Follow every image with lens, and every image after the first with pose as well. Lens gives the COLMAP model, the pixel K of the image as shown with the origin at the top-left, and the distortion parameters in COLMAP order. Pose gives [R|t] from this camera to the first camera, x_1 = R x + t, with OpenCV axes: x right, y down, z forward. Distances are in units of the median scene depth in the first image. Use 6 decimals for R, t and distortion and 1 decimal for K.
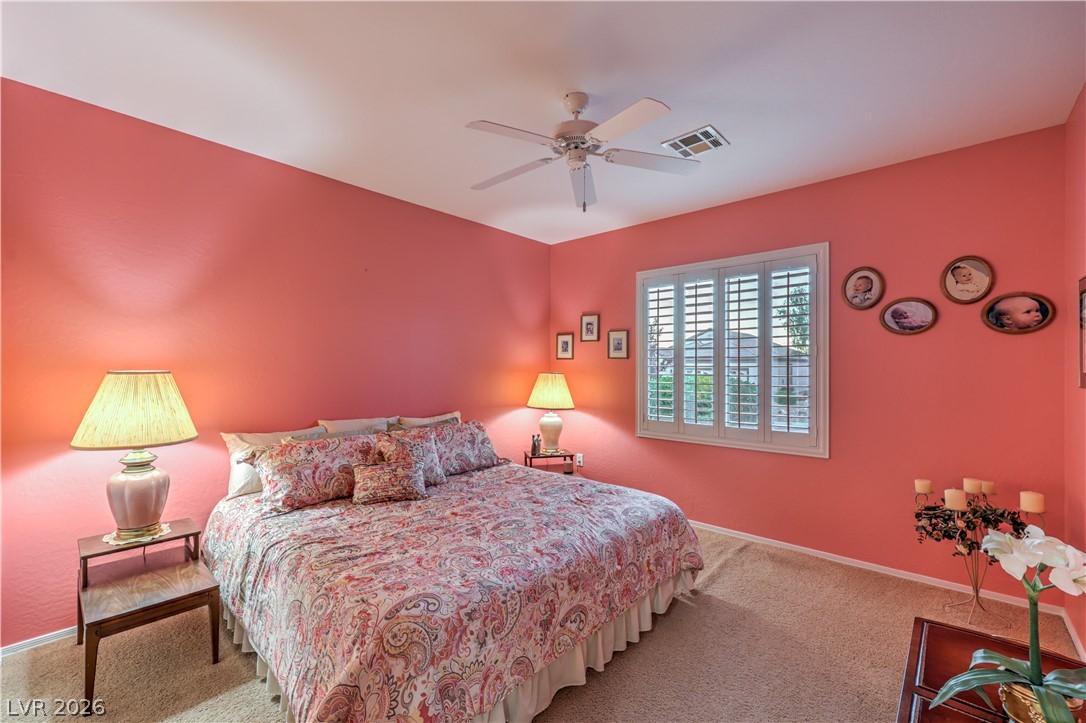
lens RADIAL K [[434.0, 0, 543.0], [0, 434.0, 358.0], [0, 0, 1]] dist [-0.001234, 0.000092]
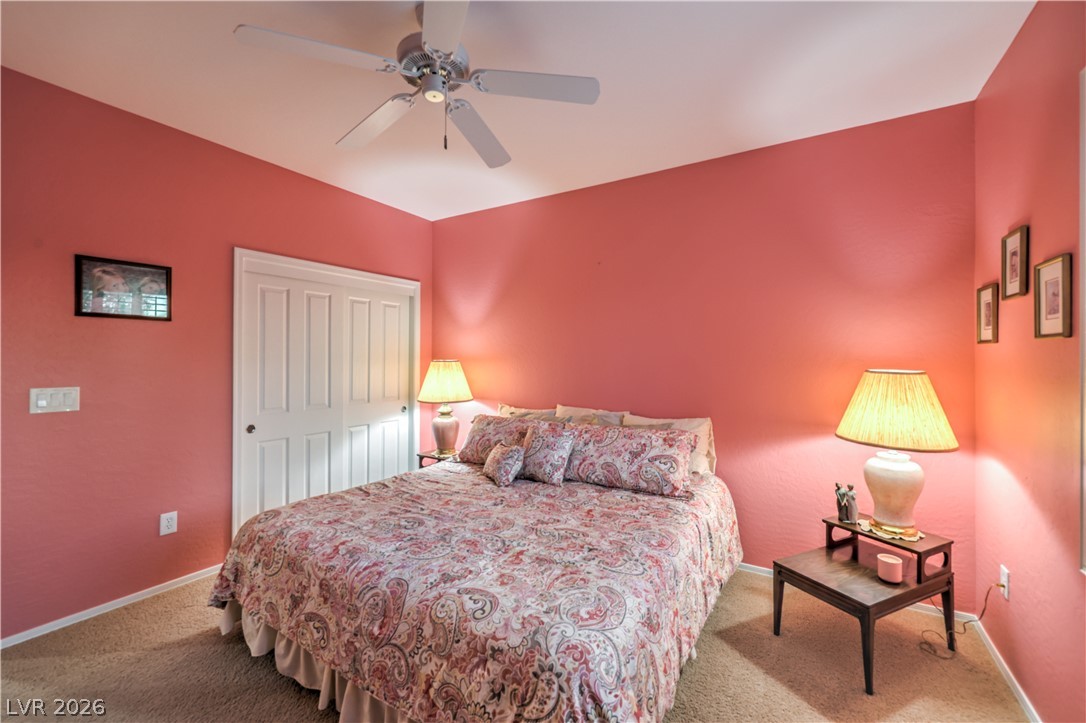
lens RADIAL K [[434.0, 0, 543.0], [0, 434.0, 358.0], [0, 0, 1]] dist [-0.001234, 0.000092]
pose [[0.198181, -0.001228, -0.980165, 0.861646], [0.015420, 0.999879, 0.001865, 0.024172], [0.980044, -0.015483, 0.198176, 1.035535]]
